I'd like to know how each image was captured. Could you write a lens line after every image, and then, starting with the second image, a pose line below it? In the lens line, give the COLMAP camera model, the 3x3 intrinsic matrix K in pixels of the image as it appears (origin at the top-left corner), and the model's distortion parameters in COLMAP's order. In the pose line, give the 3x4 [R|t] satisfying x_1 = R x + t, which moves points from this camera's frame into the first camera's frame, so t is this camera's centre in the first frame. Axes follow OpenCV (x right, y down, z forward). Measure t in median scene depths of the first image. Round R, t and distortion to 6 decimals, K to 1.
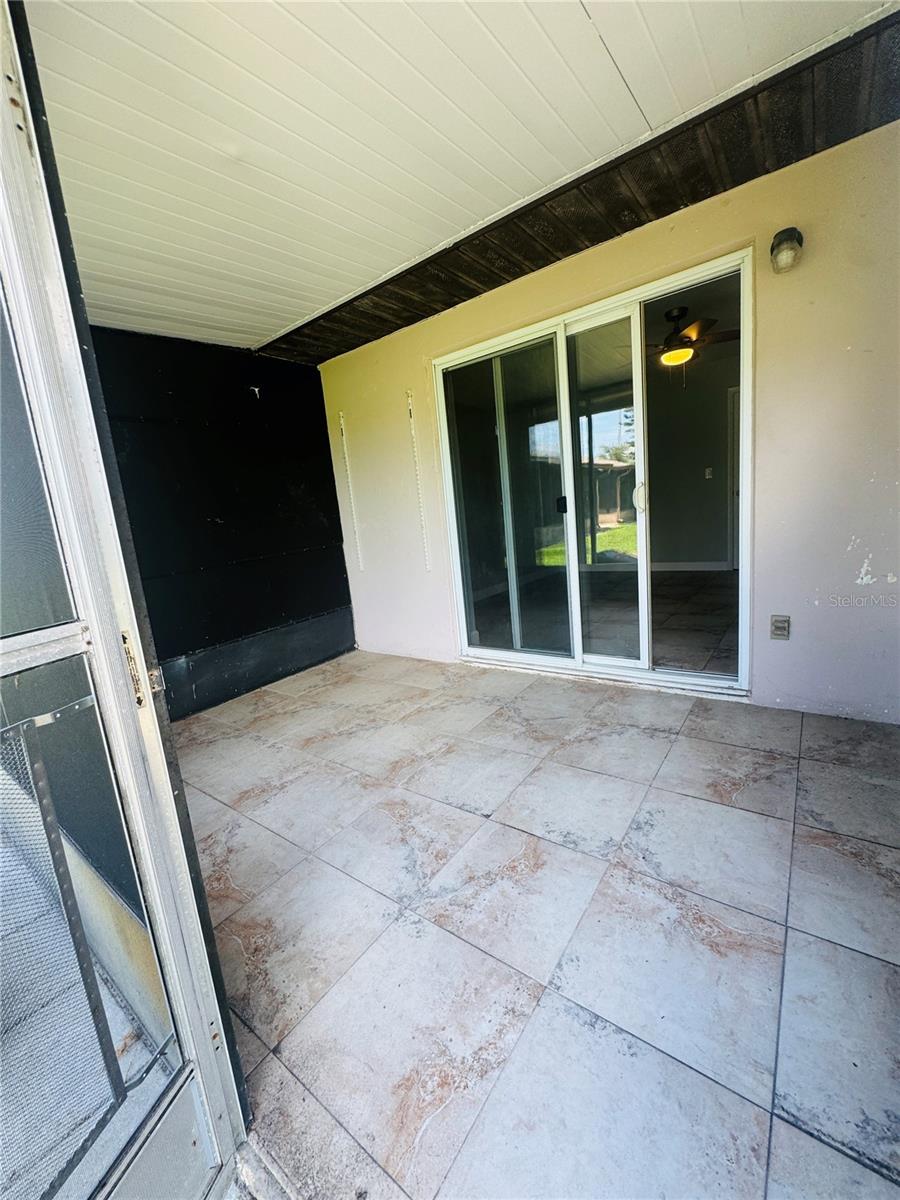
lens RADIAL K [[481.0, 0, 449.7], [0, 481.0, 599.4], [0, 0, 1]] dist [-0.005912, 0.000825]
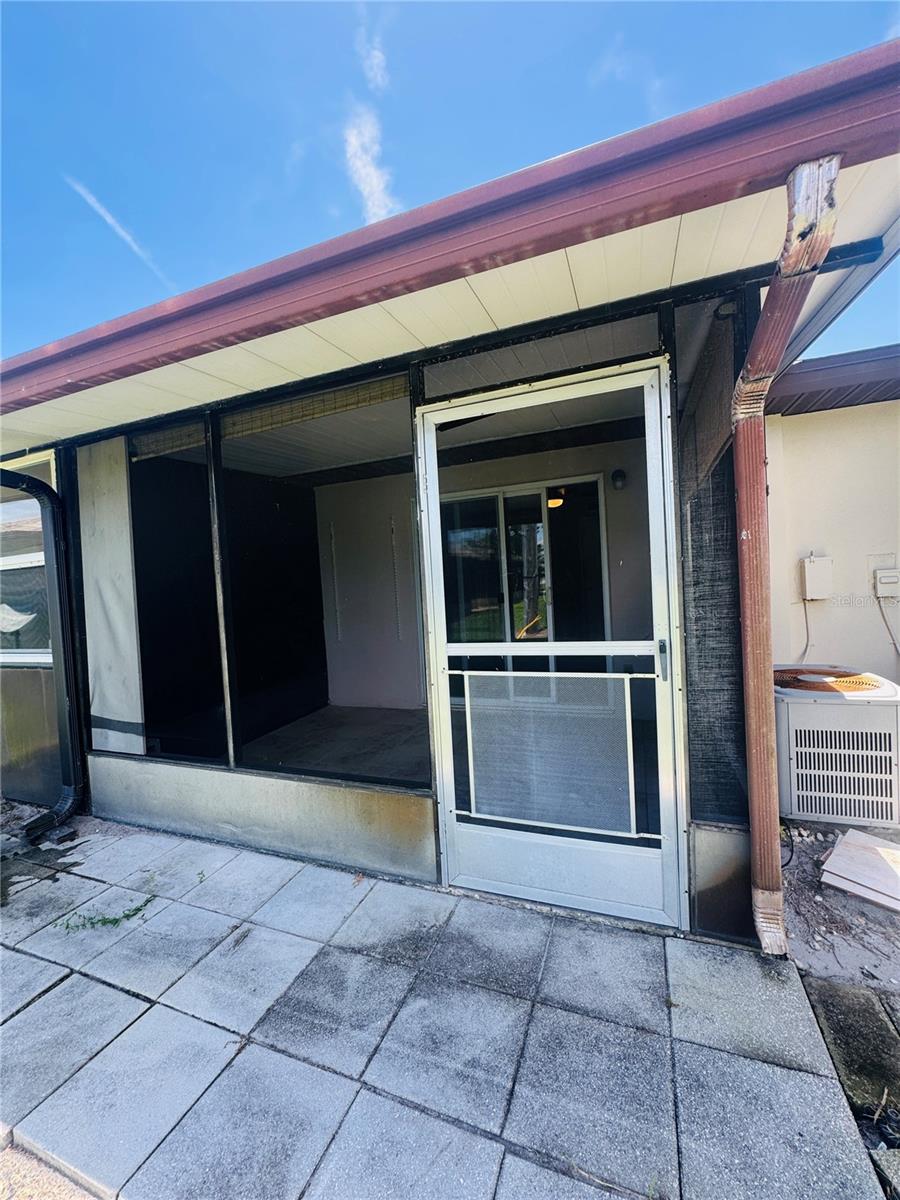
lens RADIAL K [[481.0, 0, 454.2], [0, 481.0, 597.7], [0, 0, 1]] dist [-0.005912, 0.000825]
pose [[0.961495, 0.029886, 0.273194, -0.359253], [0.016390, 0.986065, -0.165553, 0.064655], [-0.274334, 0.163656, 0.947606, -0.463544]]
